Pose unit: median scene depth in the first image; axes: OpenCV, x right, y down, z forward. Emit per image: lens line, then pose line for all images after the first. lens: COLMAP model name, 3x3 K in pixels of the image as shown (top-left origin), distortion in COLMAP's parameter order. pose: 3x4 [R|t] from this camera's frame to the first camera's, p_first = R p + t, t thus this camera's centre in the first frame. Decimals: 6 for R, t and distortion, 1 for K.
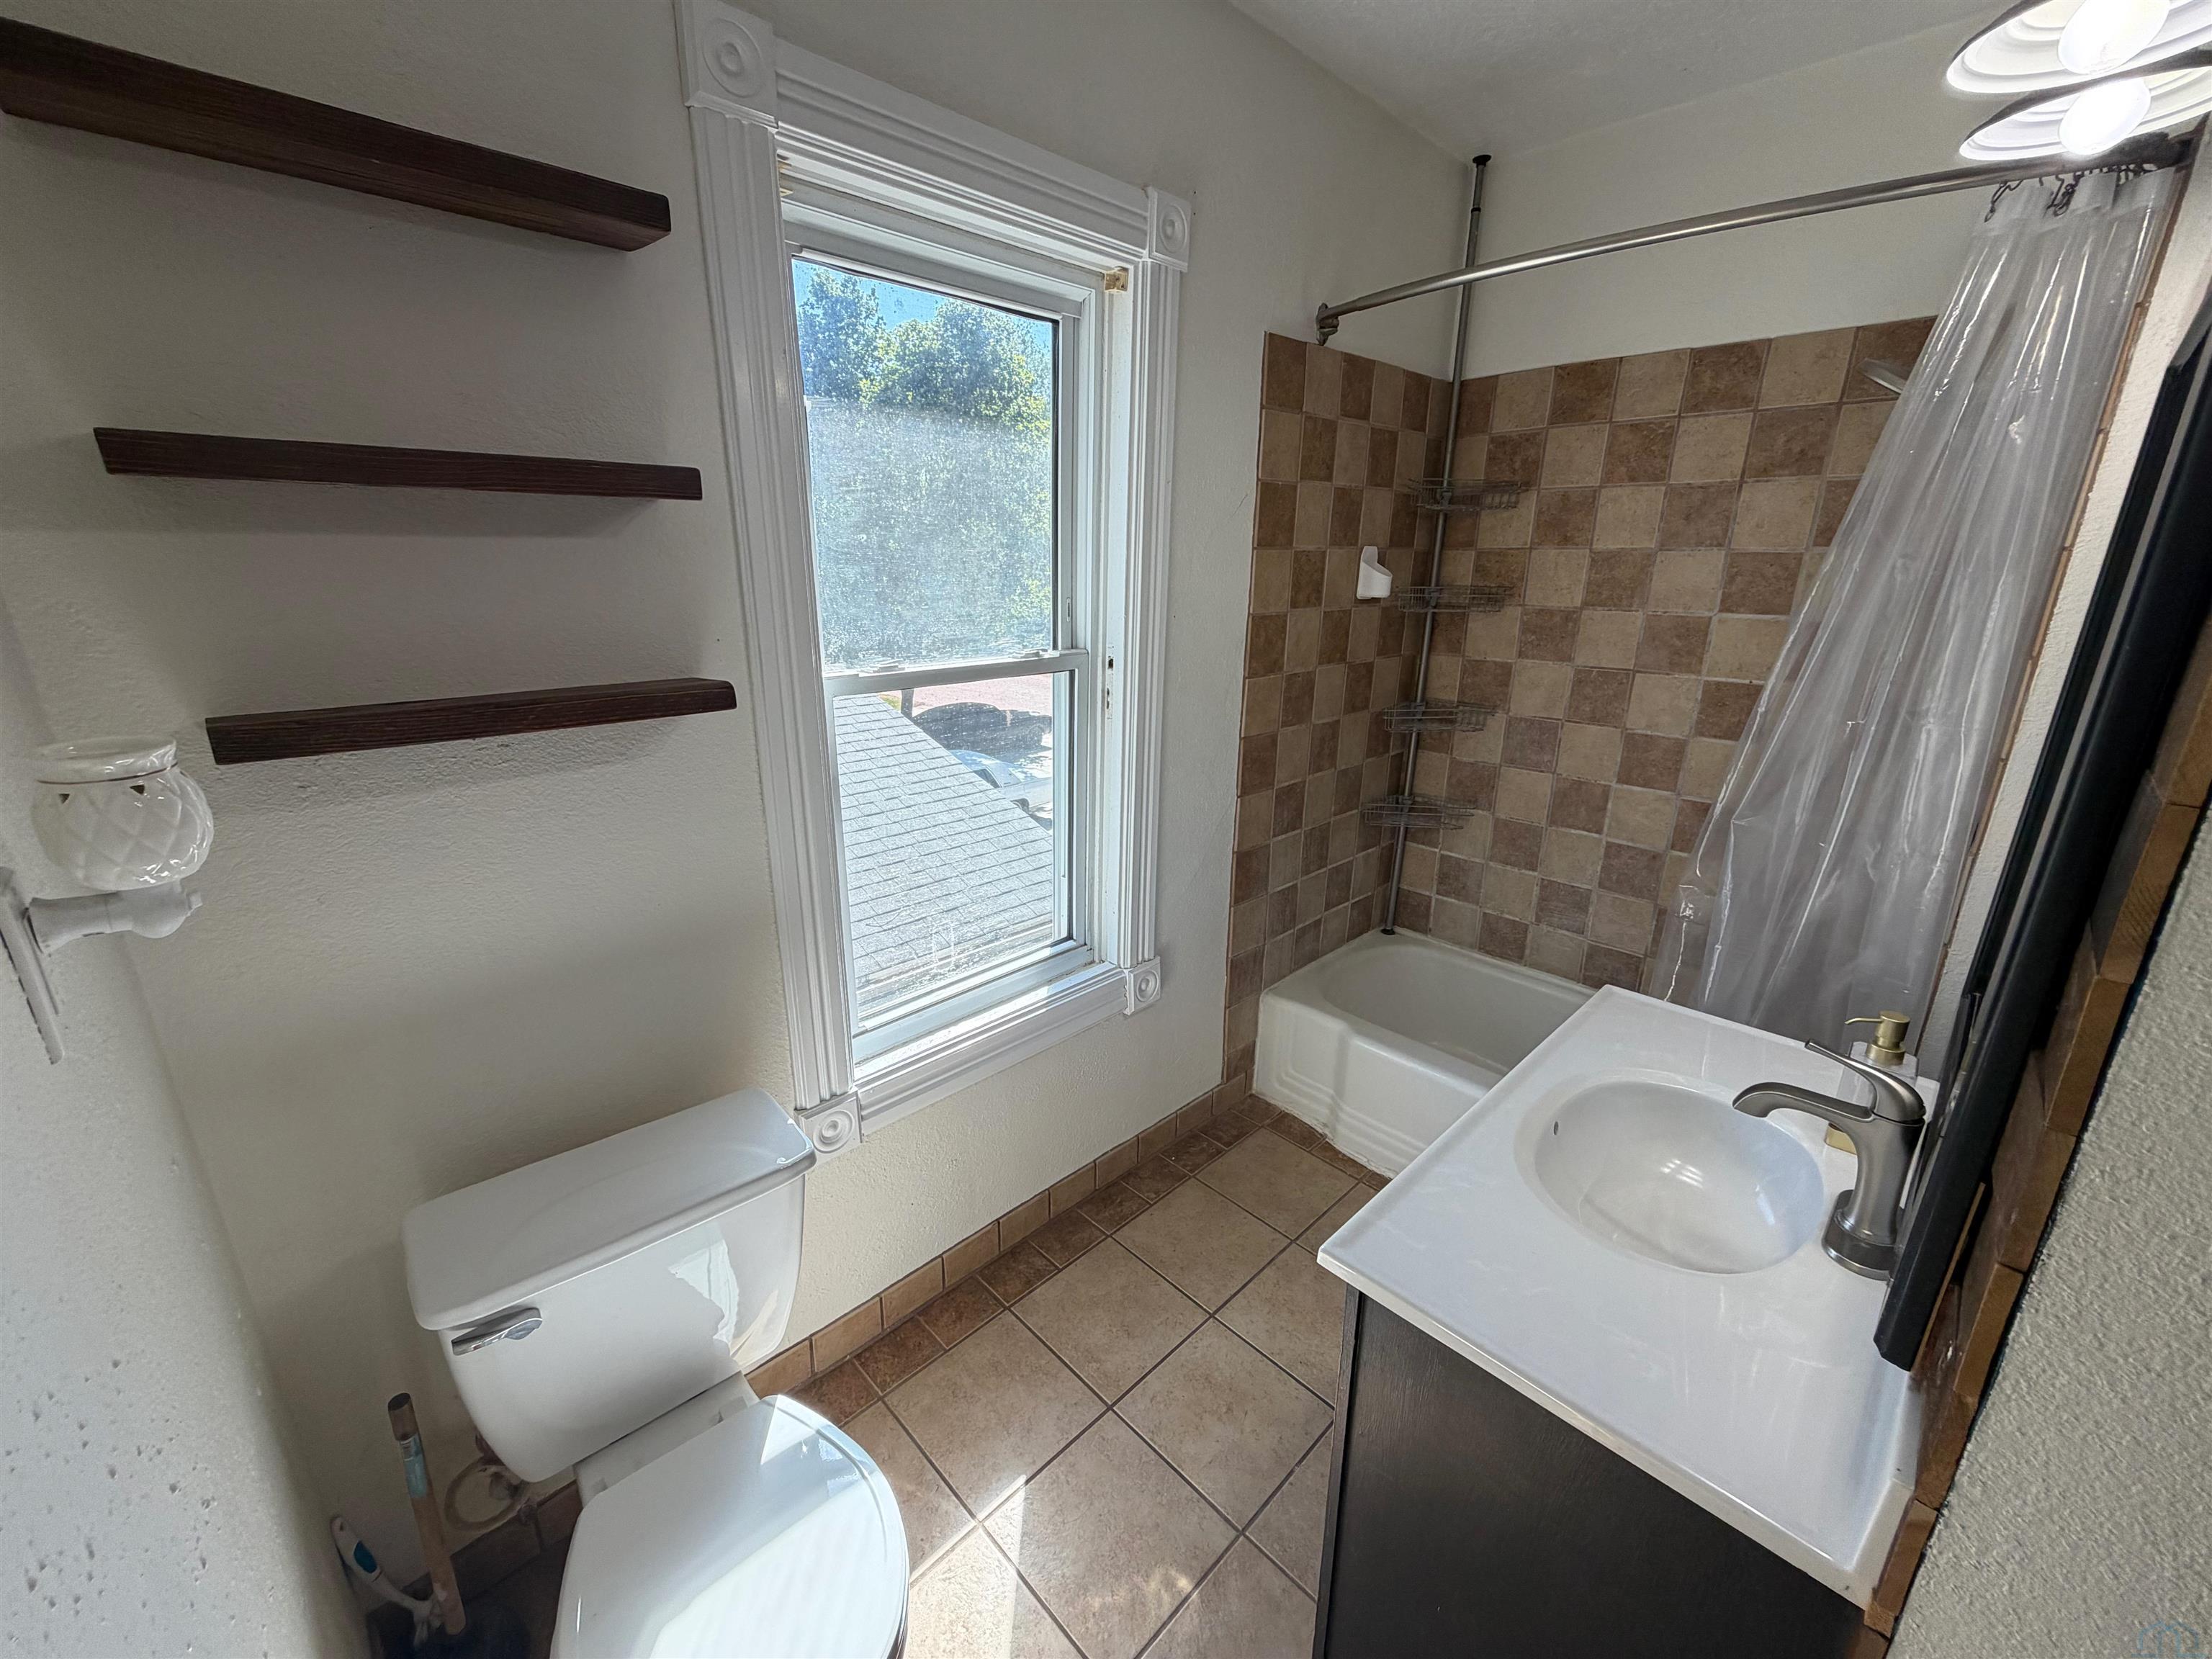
lens RADIAL K [[886.1, 0, 1095.0], [0, 886.1, 825.7], [0, 0, 1]] dist [-0.000100, 0.000195]
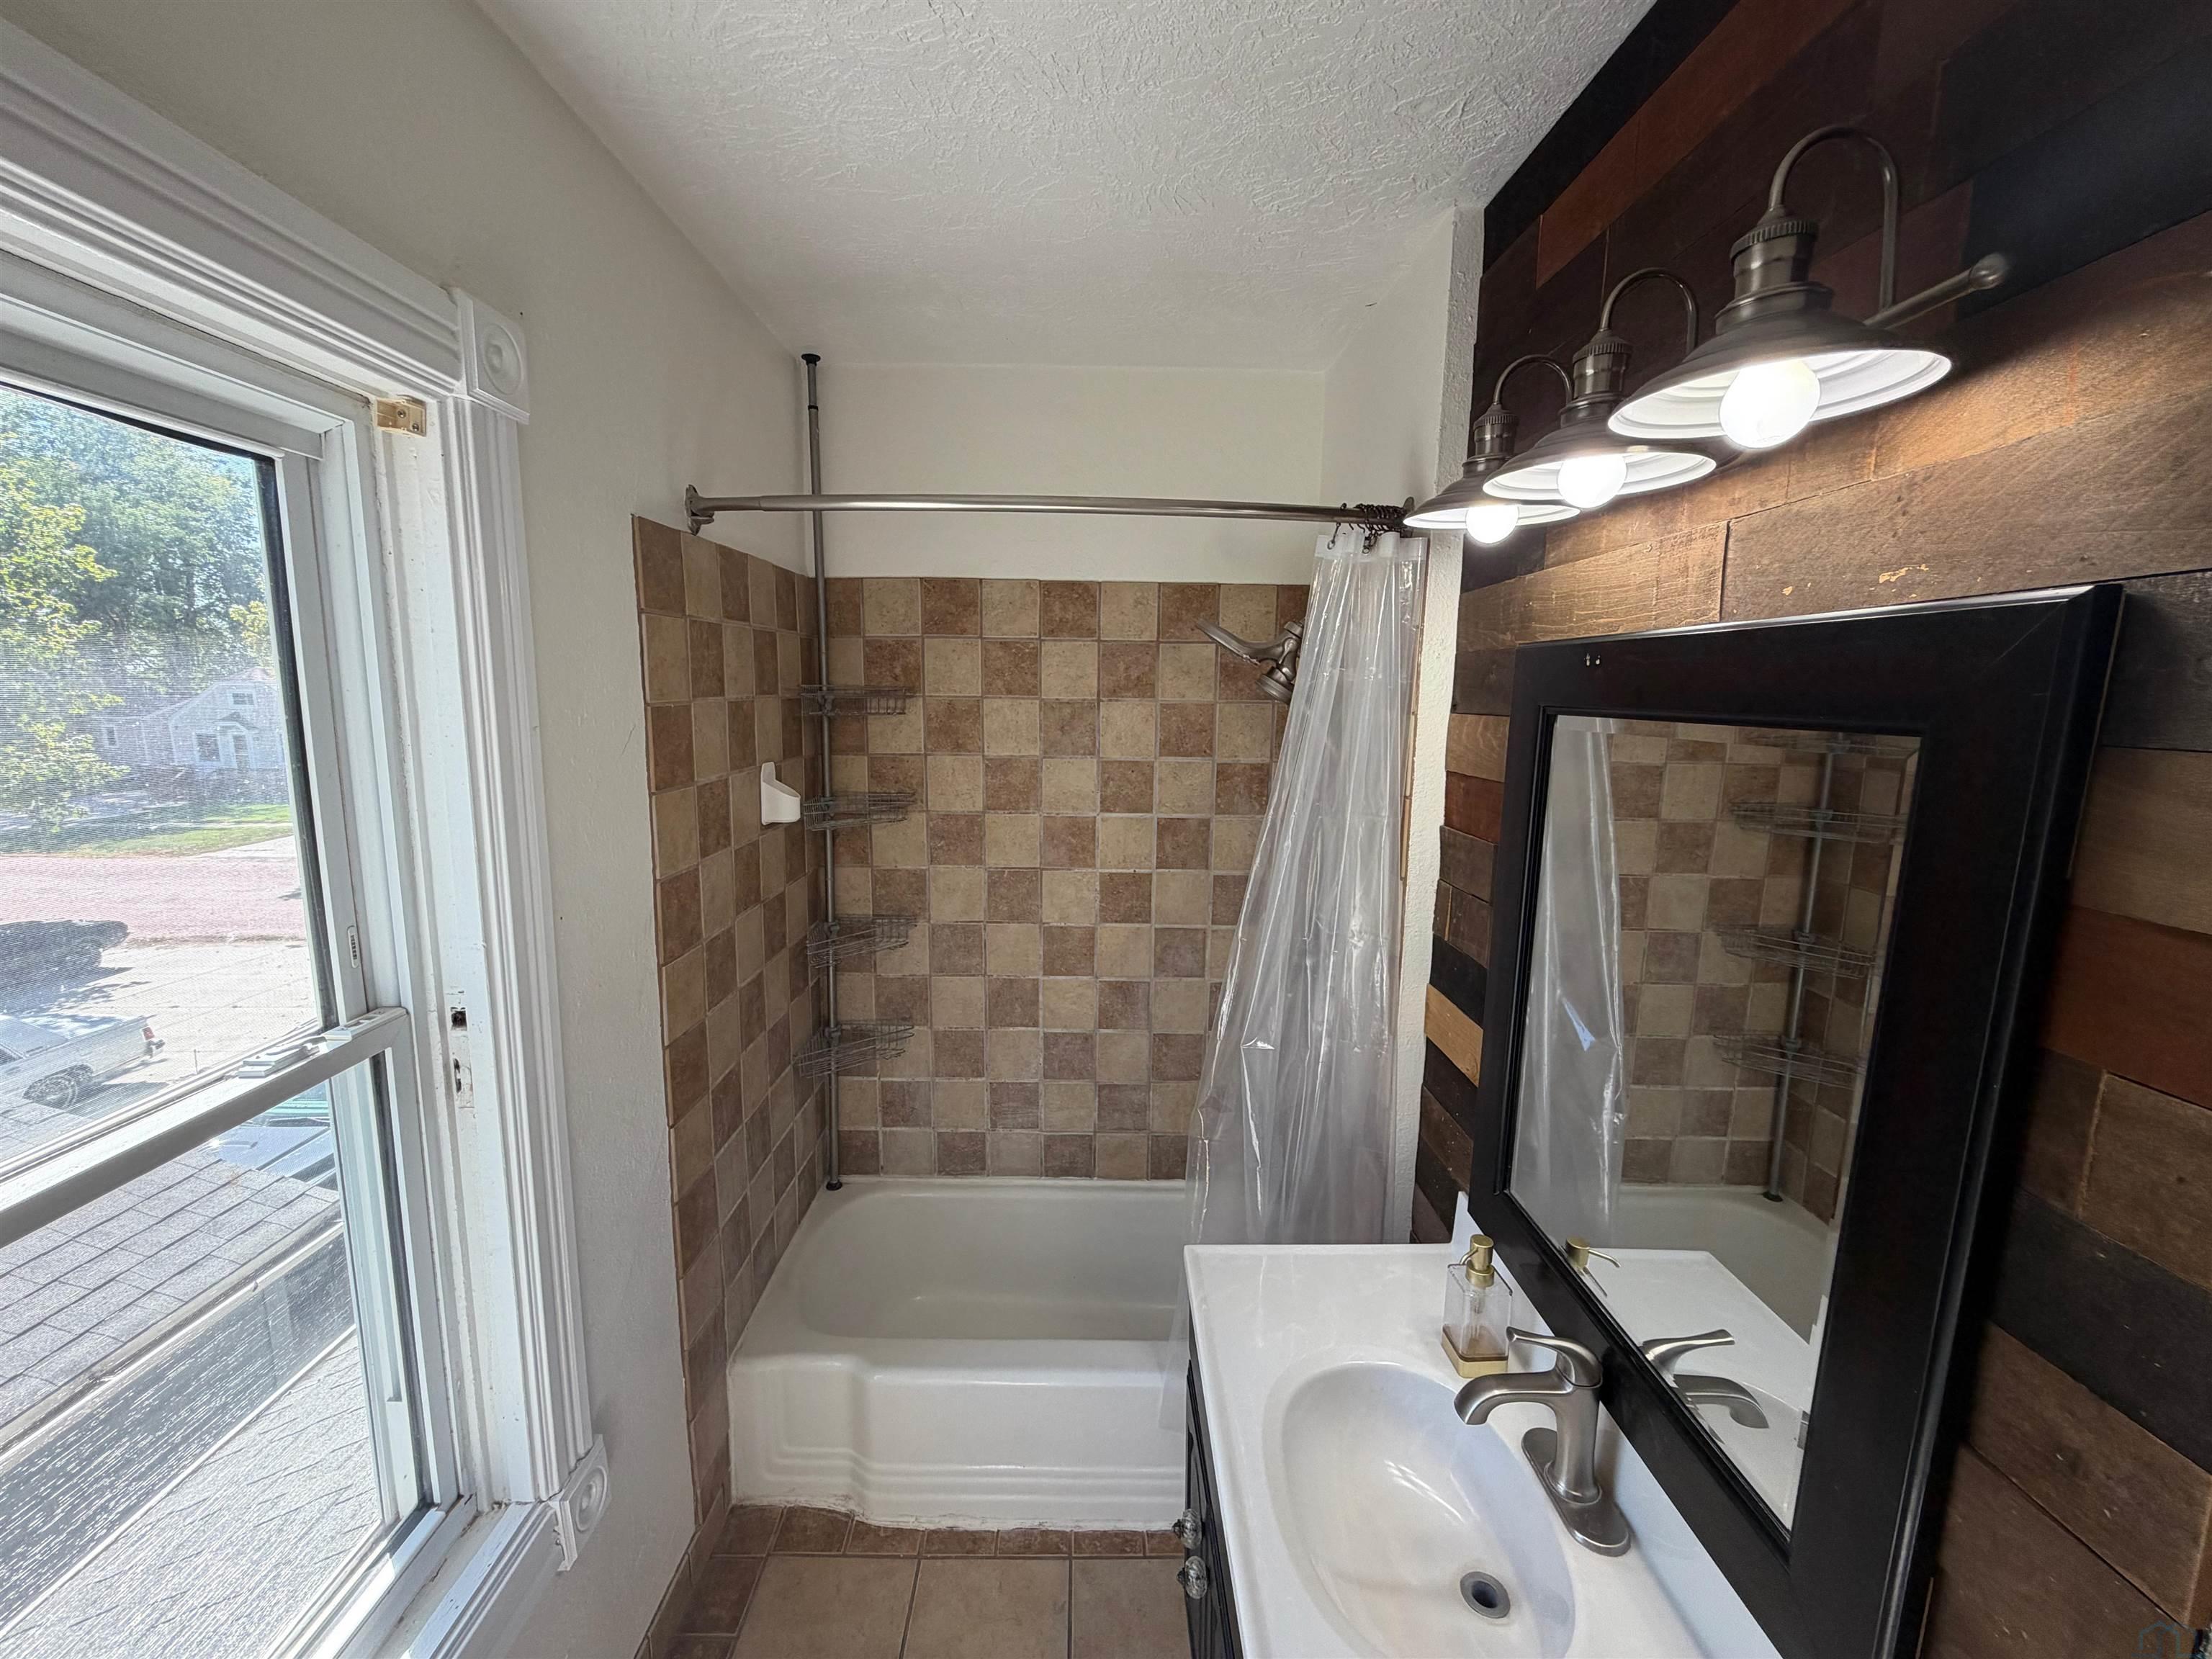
lens RADIAL K [[886.1, 0, 1106.1], [0, 886.1, 831.7], [0, 0, 1]] dist [-0.000100, 0.000195]
pose [[0.689589, -0.110755, 0.715681, -0.076324], [0.203258, 0.978114, -0.044480, -0.156683], [-0.695092, 0.176141, 0.697009, 0.218085]]
